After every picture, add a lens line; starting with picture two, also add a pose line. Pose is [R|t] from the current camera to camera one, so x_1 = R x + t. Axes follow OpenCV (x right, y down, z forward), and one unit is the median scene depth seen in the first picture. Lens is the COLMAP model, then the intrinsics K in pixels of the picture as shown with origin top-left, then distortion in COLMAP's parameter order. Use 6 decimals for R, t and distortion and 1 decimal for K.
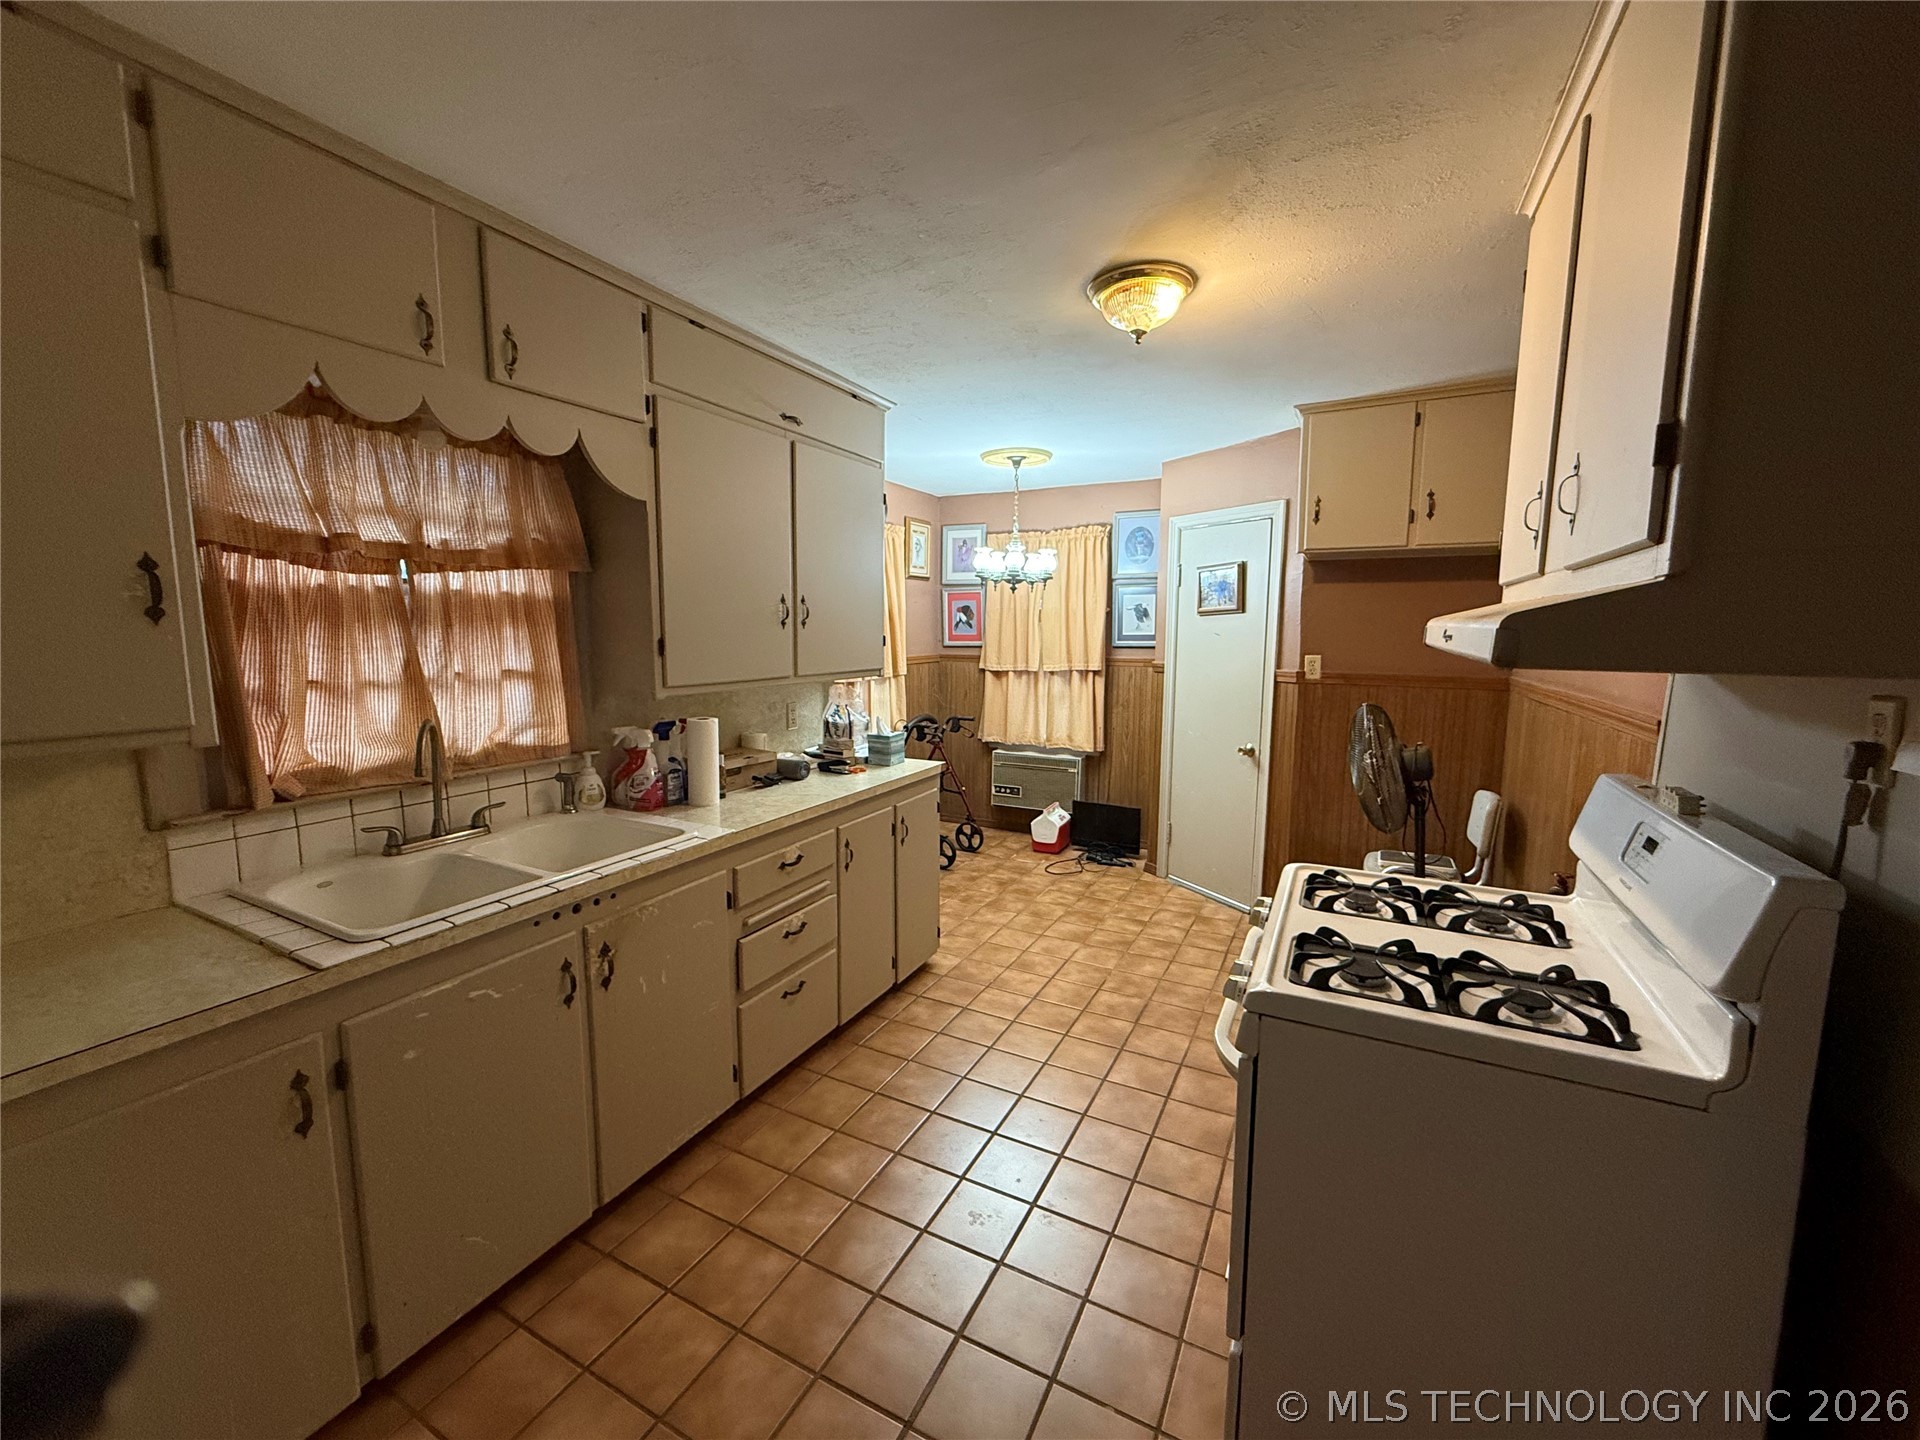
lens RADIAL K [[762.1, 0, 955.2], [0, 762.1, 715.7], [0, 0, 1]] dist [-0.001228, 0.000157]
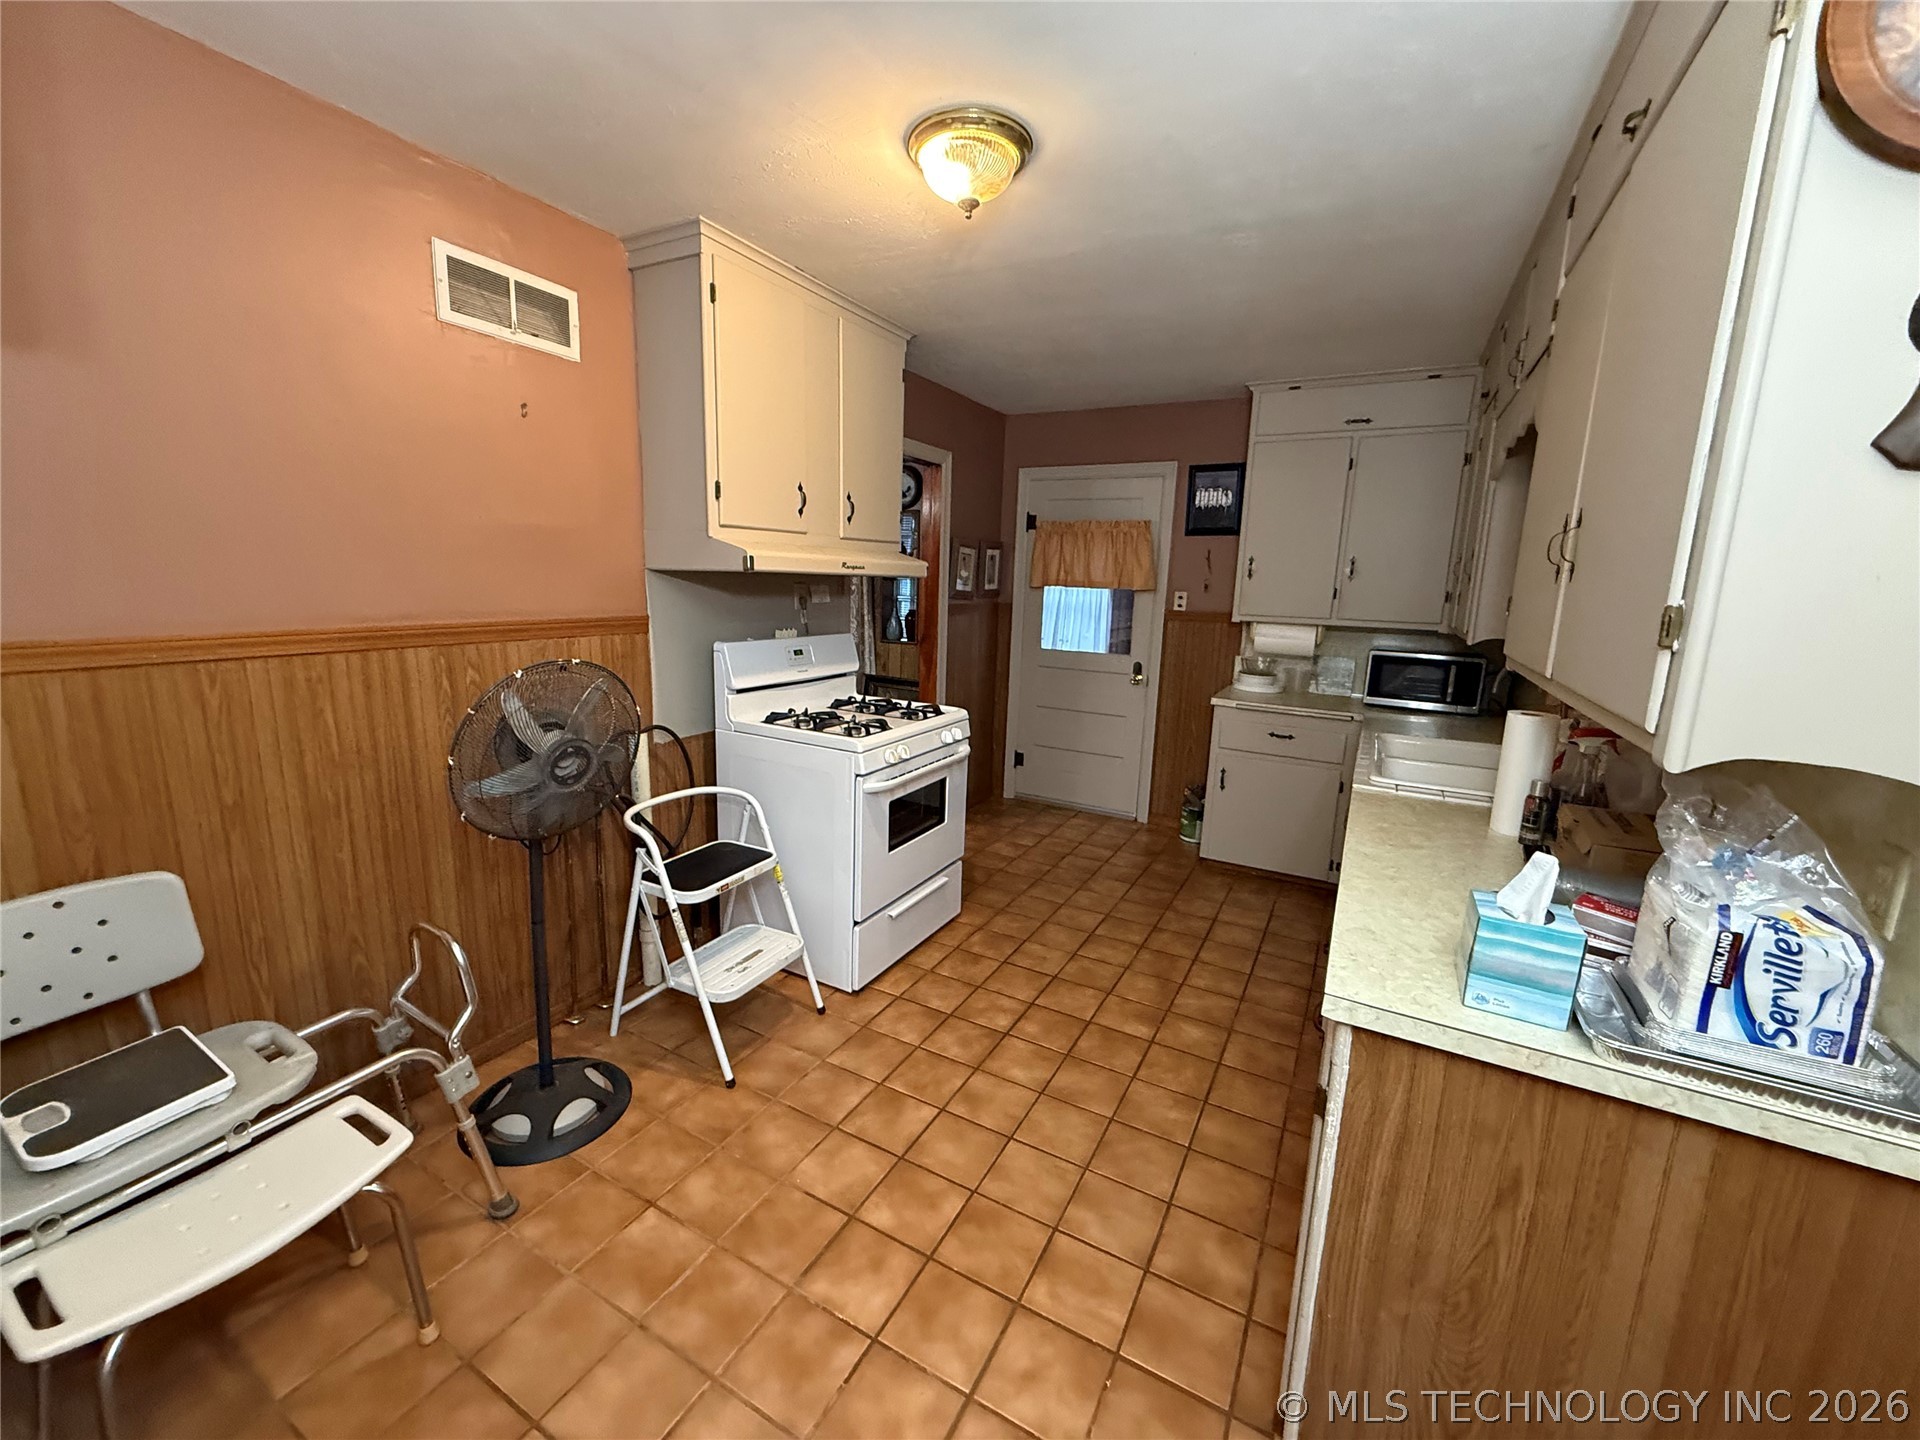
lens RADIAL K [[762.1, 0, 955.2], [0, 762.1, 714.9], [0, 0, 1]] dist [-0.001228, 0.000157]
pose [[-0.998937, -0.042231, 0.018498, 0.093505], [-0.035045, 0.956224, 0.290529, -0.090636], [-0.029958, 0.289572, -0.956687, 0.845724]]
